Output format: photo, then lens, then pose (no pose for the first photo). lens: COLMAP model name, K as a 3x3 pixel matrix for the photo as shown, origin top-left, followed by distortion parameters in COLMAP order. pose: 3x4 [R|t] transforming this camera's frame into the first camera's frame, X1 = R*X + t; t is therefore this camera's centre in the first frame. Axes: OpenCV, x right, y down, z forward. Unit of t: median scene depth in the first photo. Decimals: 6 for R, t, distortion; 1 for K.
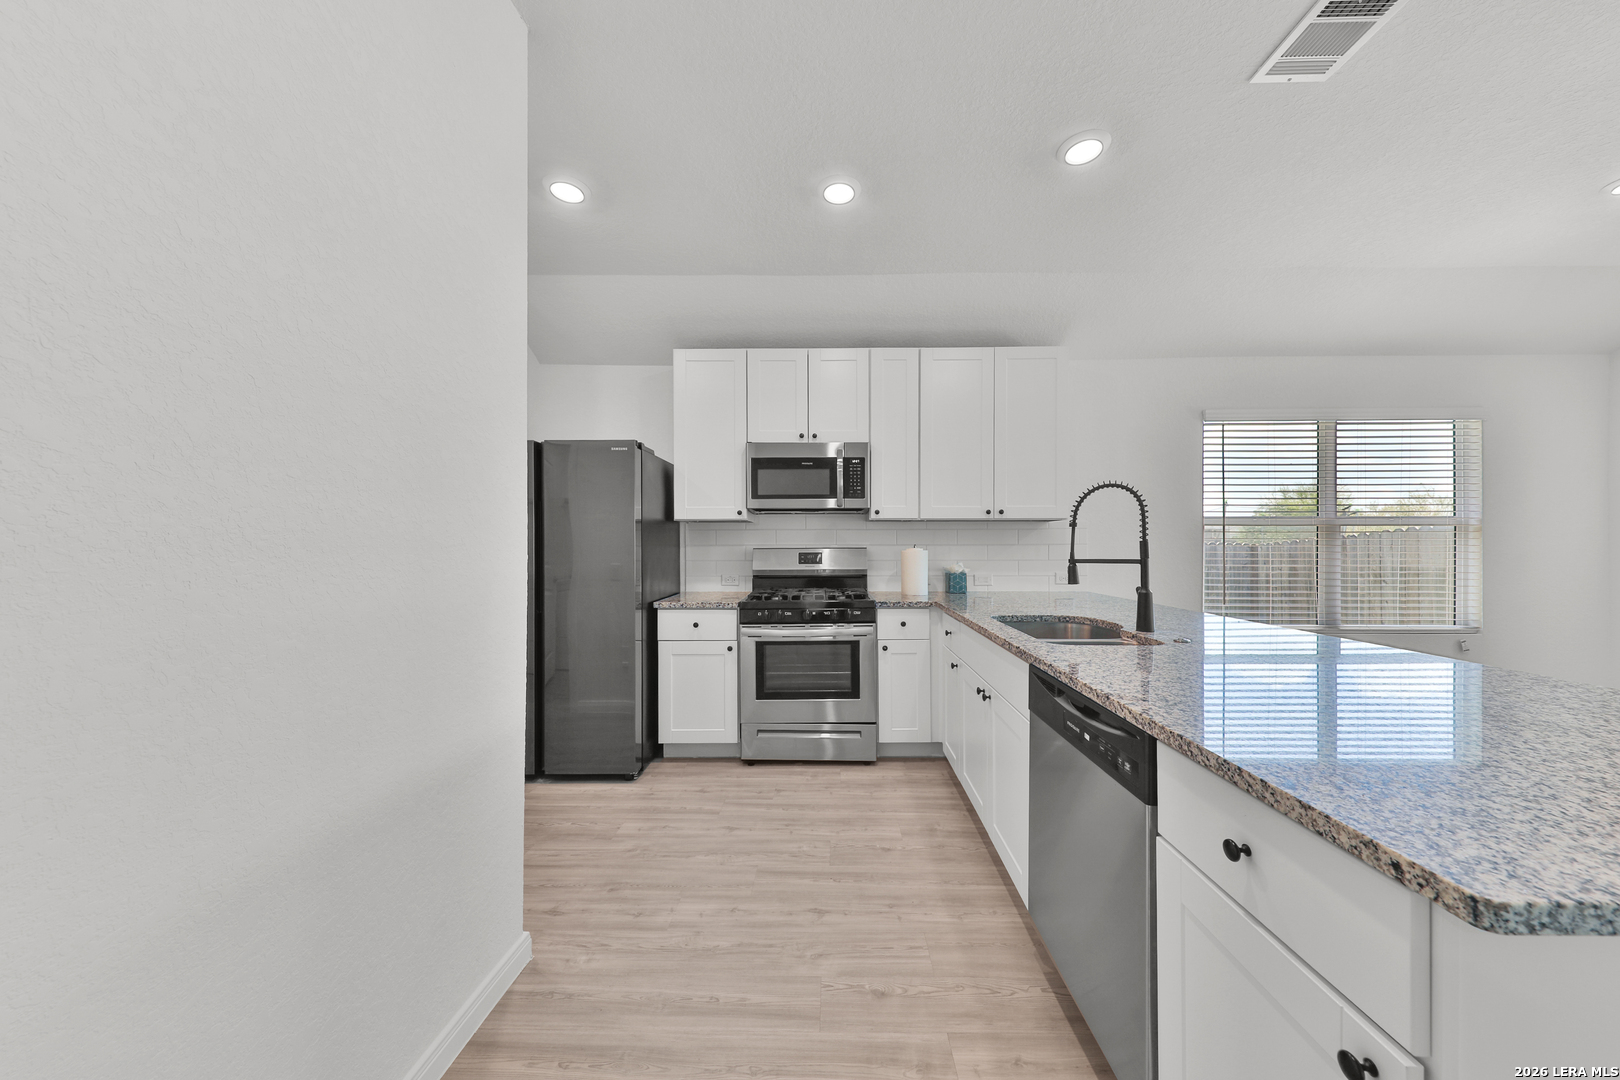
lens RADIAL K [[543.3, 0, 823.7], [0, 543.3, 543.3], [0, 0, 1]] dist [0.011577, -0.006800]
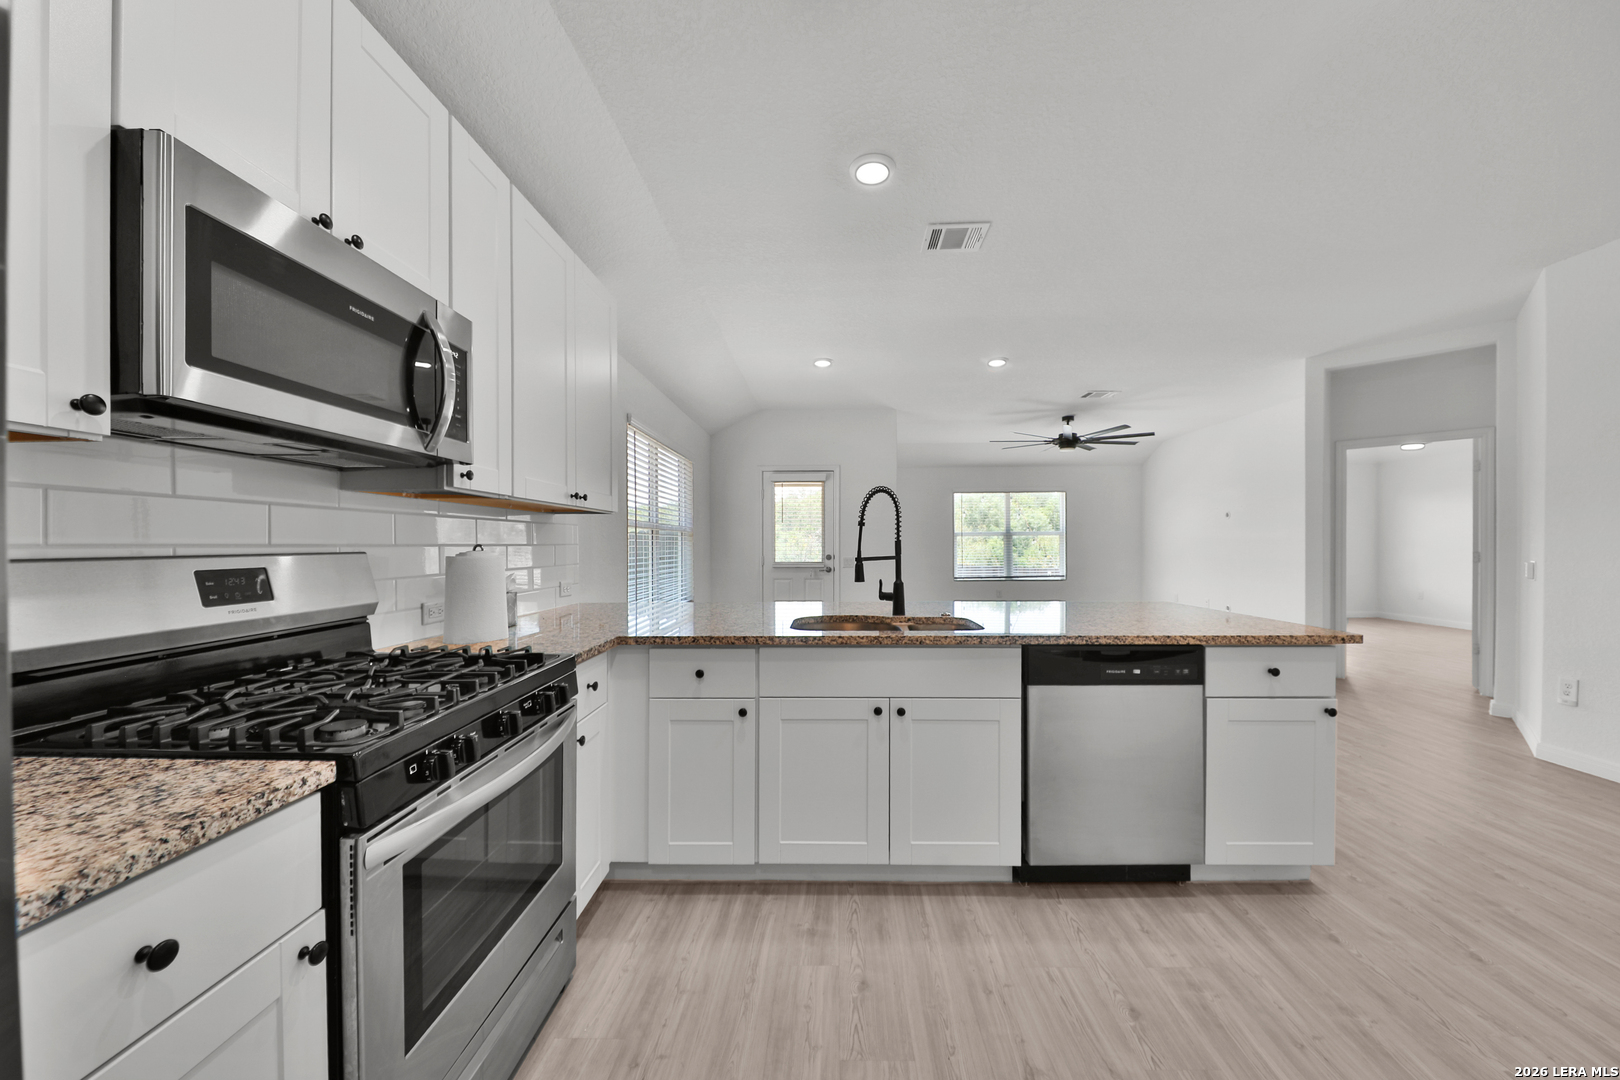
lens RADIAL K [[568.5, 0, 830.5], [0, 568.5, 544.7], [0, 0, 1]] dist [0.001875, -0.003011]
pose [[-0.005646, 0.000252, 0.999984, -0.433984], [-0.000199, 1.000000, -0.000253, 0.003469], [-0.999984, -0.000201, -0.005646, 0.750839]]
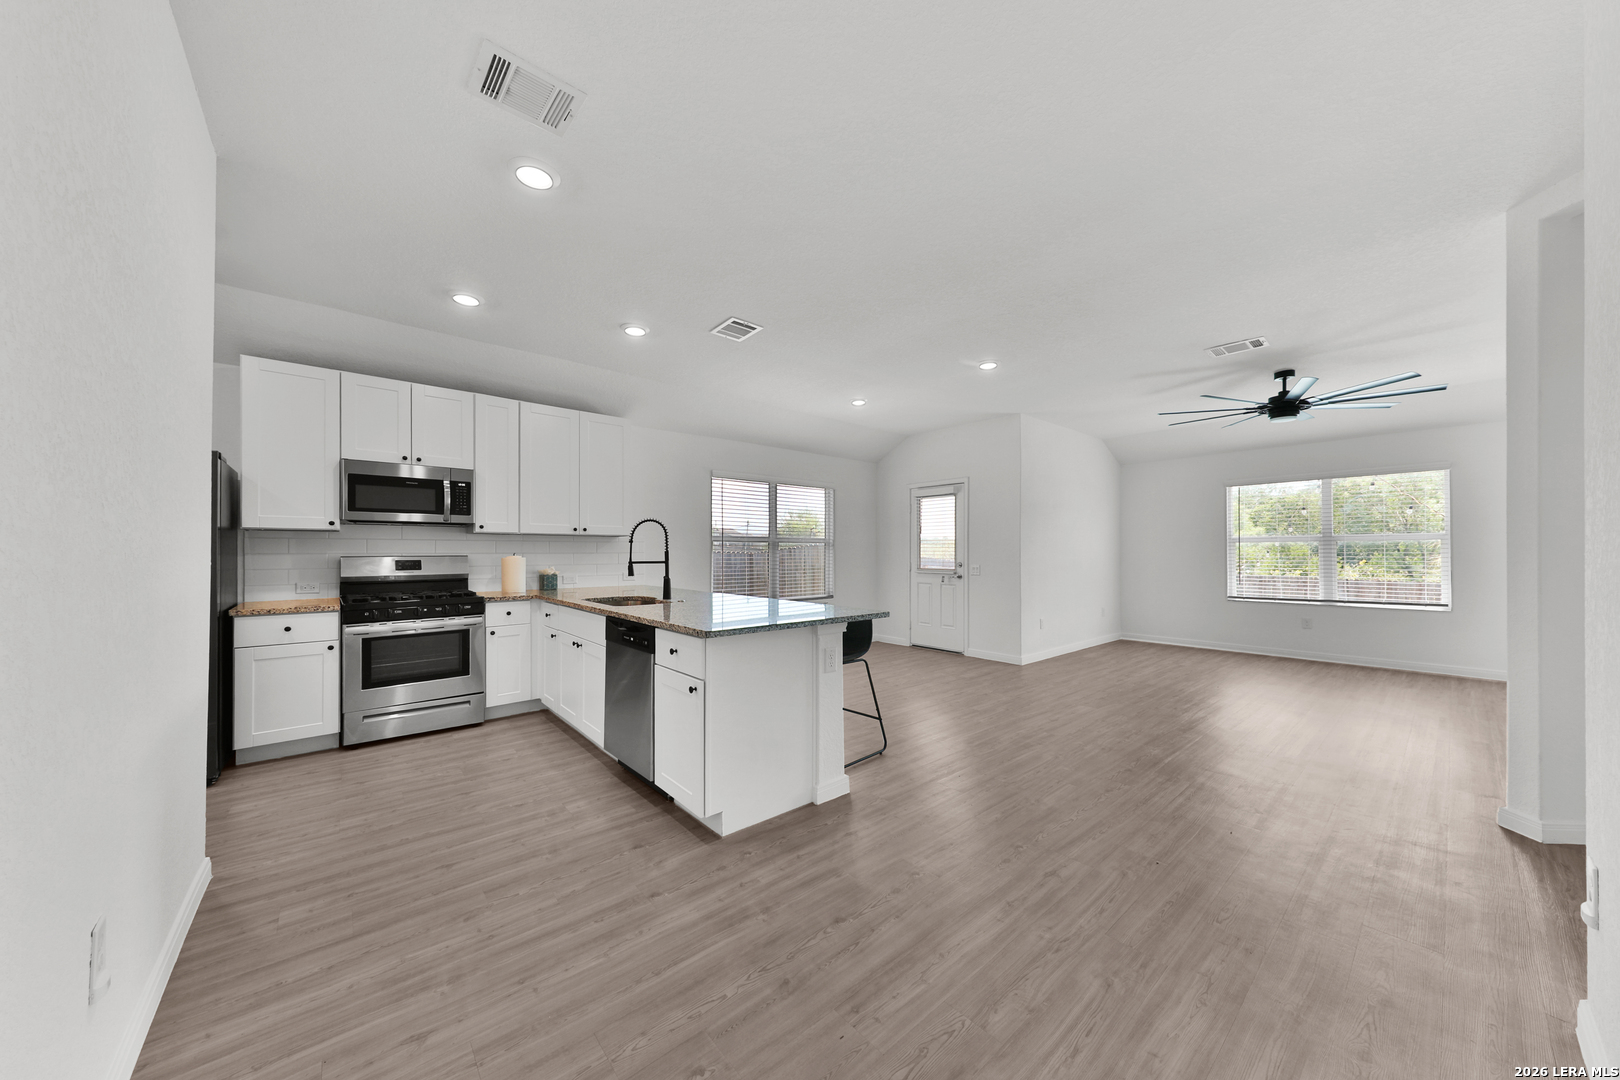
lens RADIAL K [[548.6, 0, 812.1], [0, 548.6, 548.7], [0, 0, 1]] dist [0.028595, -0.009399]
pose [[0.748729, 0.004538, 0.662861, -0.189411], [-0.002070, 0.999988, -0.004508, -0.003330], [-0.662873, 0.002003, 0.748729, -0.485734]]
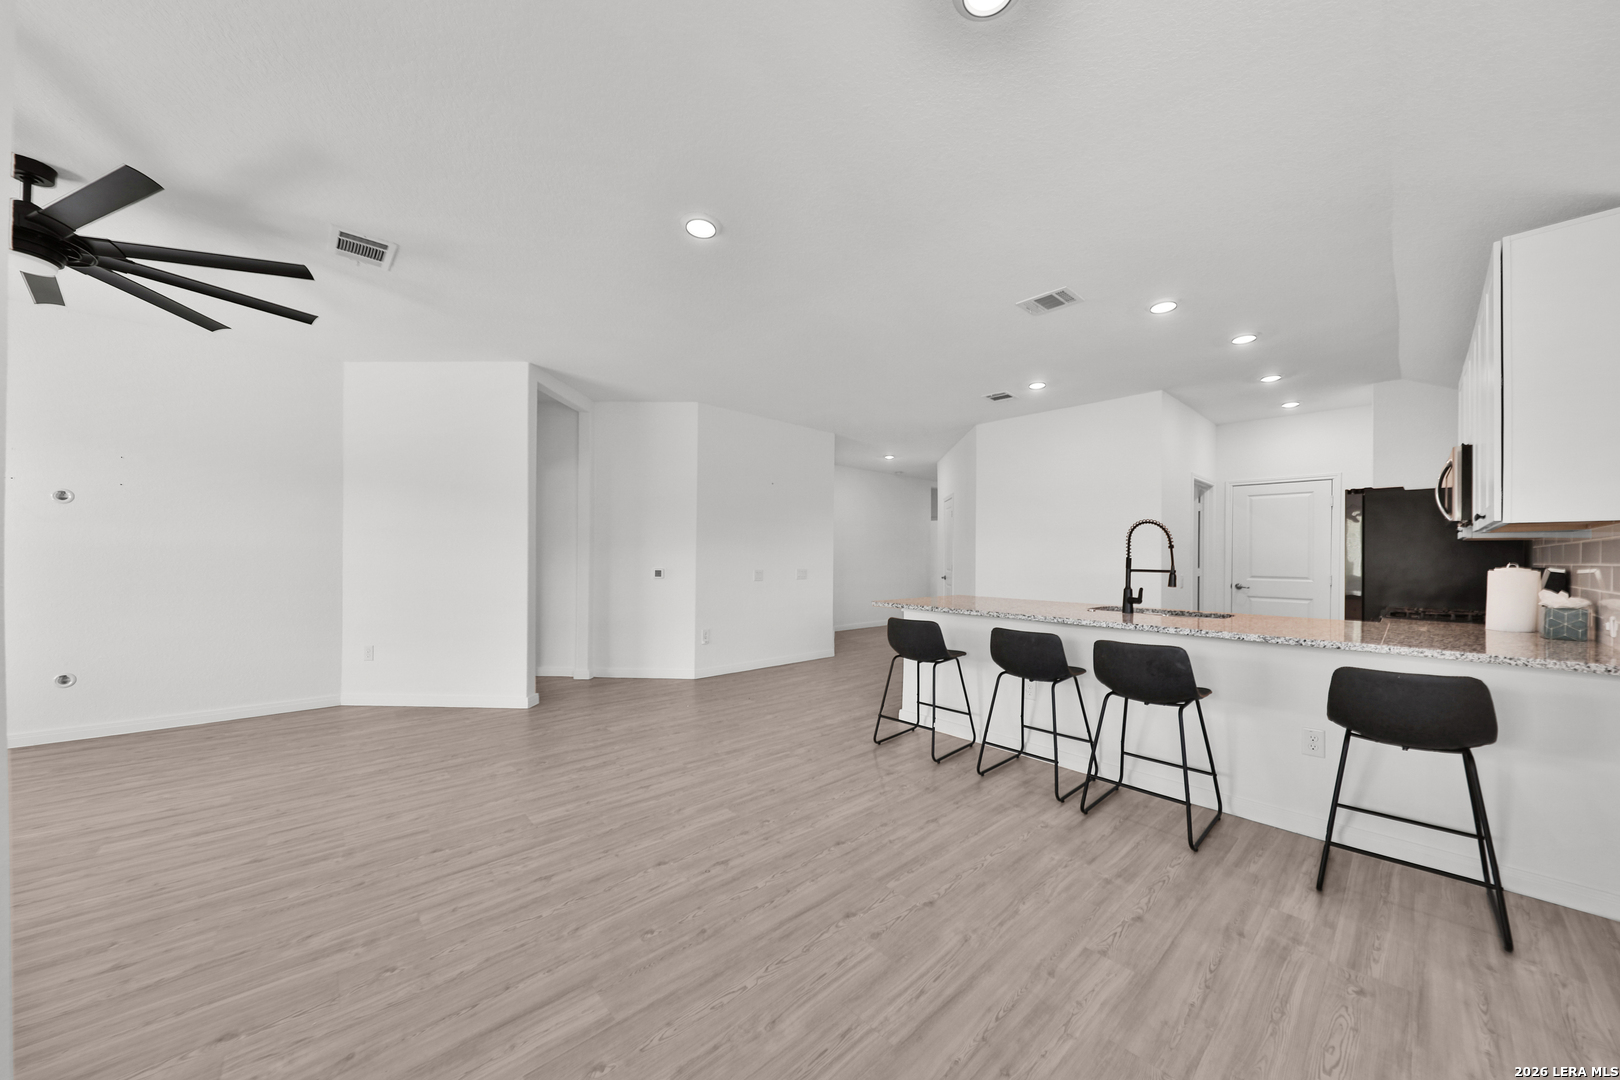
lens RADIAL K [[550.0, 0, 818.0], [0, 550.0, 557.3], [0, 0, 1]] dist [0.001484, -0.002798]
pose [[-0.723547, -0.005056, -0.690256, 1.551167], [-0.005838, 0.999982, -0.001205, 0.001349], [0.690250, 0.003157, -0.723564, 1.007394]]
